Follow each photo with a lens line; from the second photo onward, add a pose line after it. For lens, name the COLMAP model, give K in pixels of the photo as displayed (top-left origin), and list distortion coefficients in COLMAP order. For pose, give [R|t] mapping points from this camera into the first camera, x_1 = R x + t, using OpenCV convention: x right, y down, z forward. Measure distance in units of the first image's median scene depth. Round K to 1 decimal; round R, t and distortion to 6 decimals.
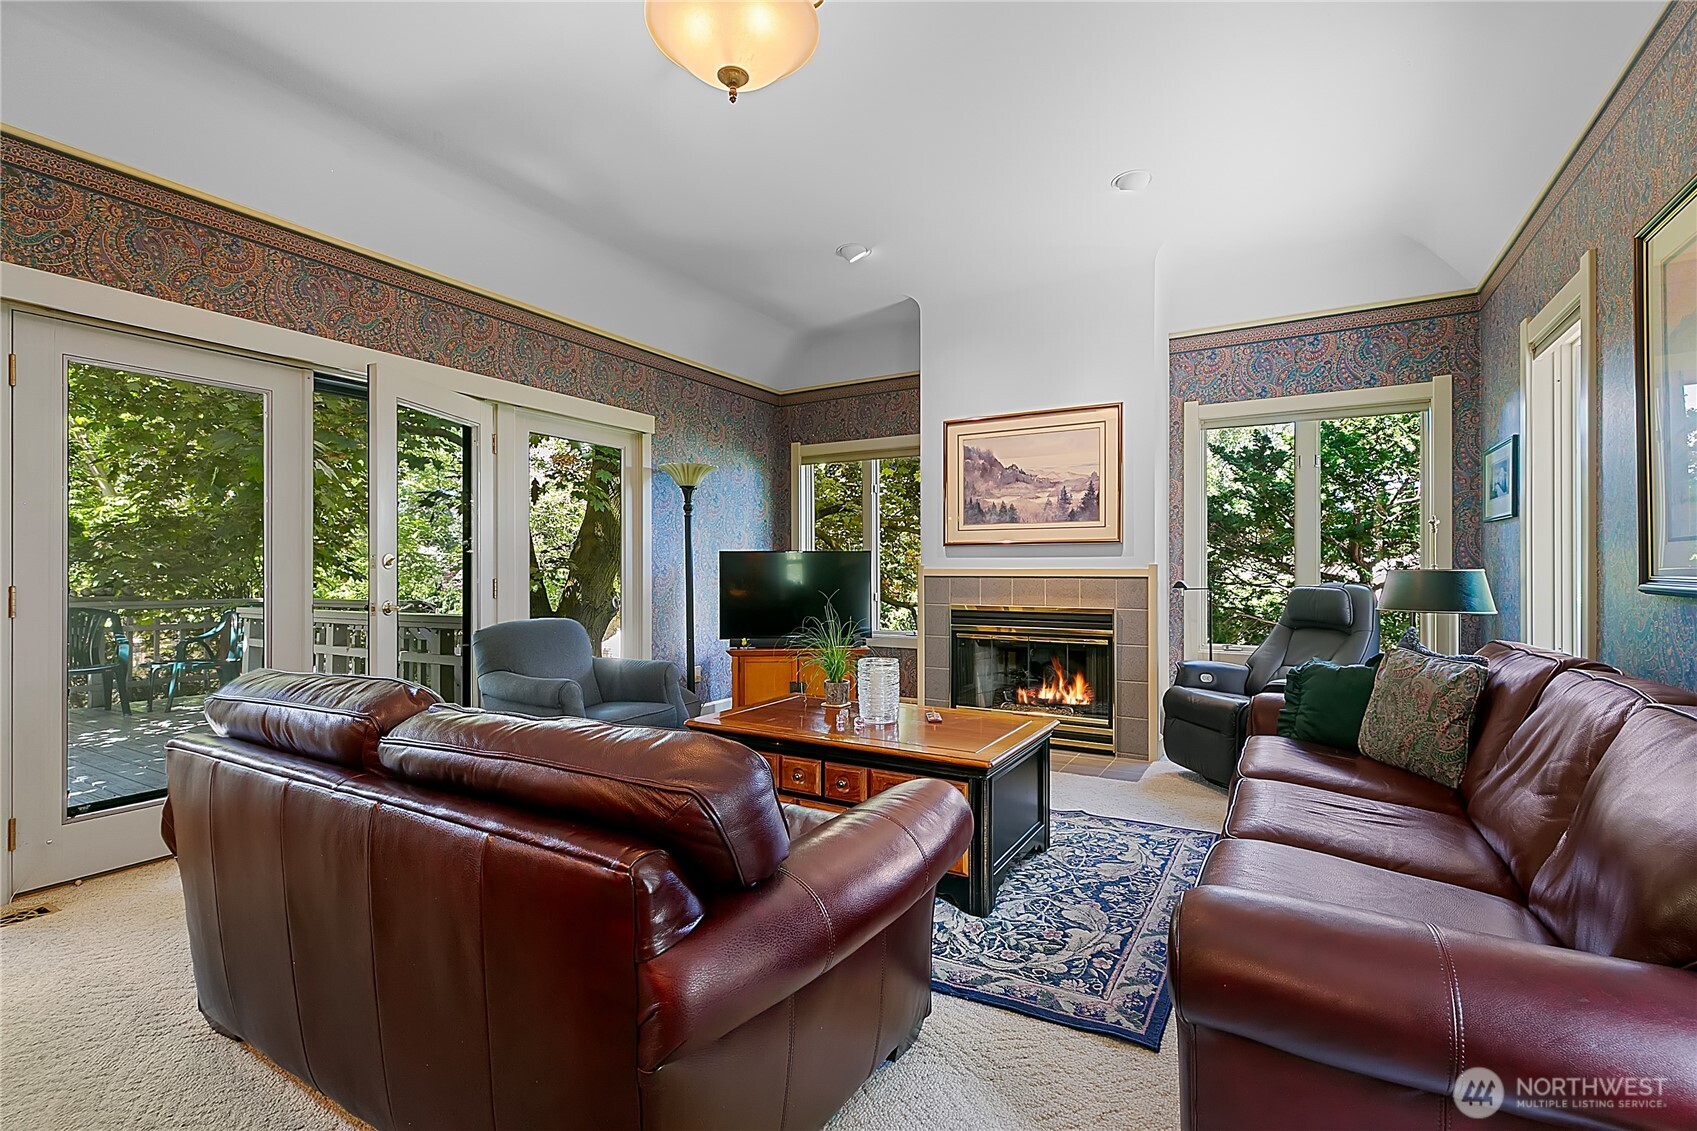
lens RADIAL K [[765.6, 0, 848.5], [0, 765.6, 565.5], [0, 0, 1]] dist [0.002927, -0.000261]
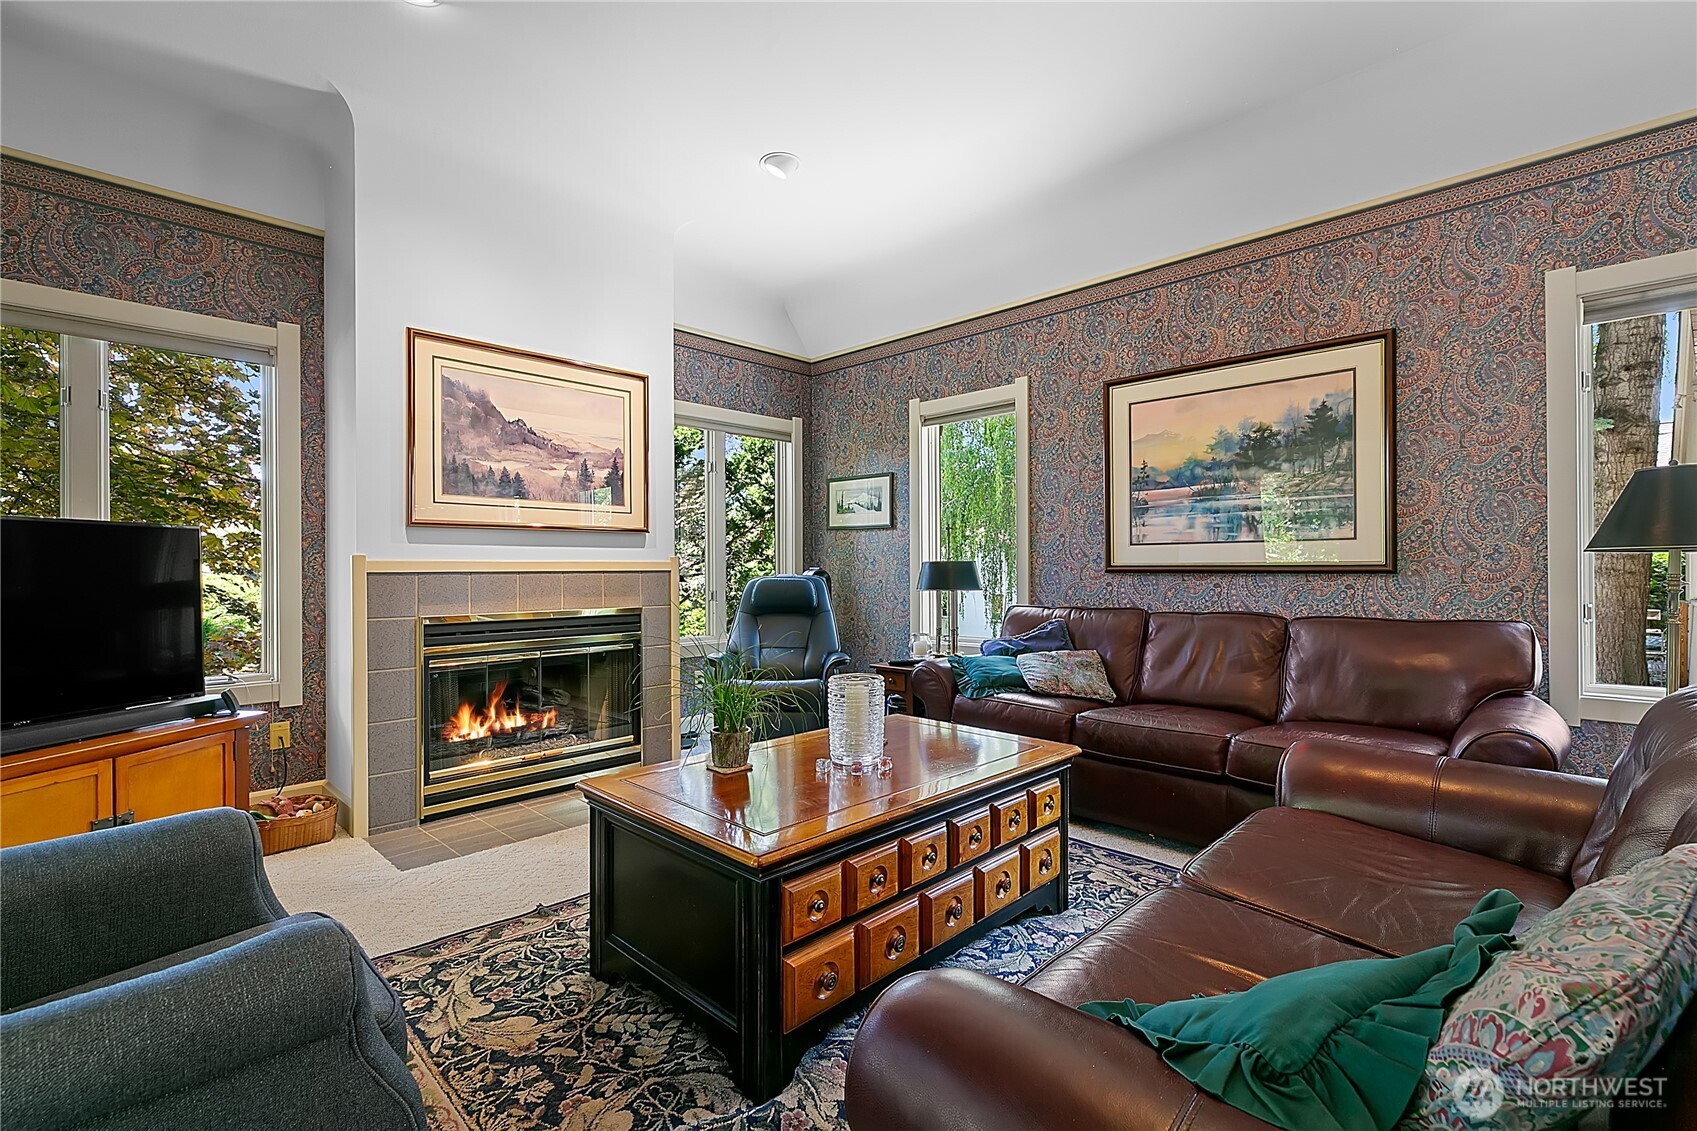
lens RADIAL K [[765.6, 0, 848.5], [0, 765.6, 565.5], [0, 0, 1]] dist [0.002927, -0.000261]
pose [[0.240472, 0.004723, 0.970645, -0.419465], [0.003870, 0.999976, -0.005824, 0.013881], [-0.970648, 0.005157, 0.240448, 0.516207]]
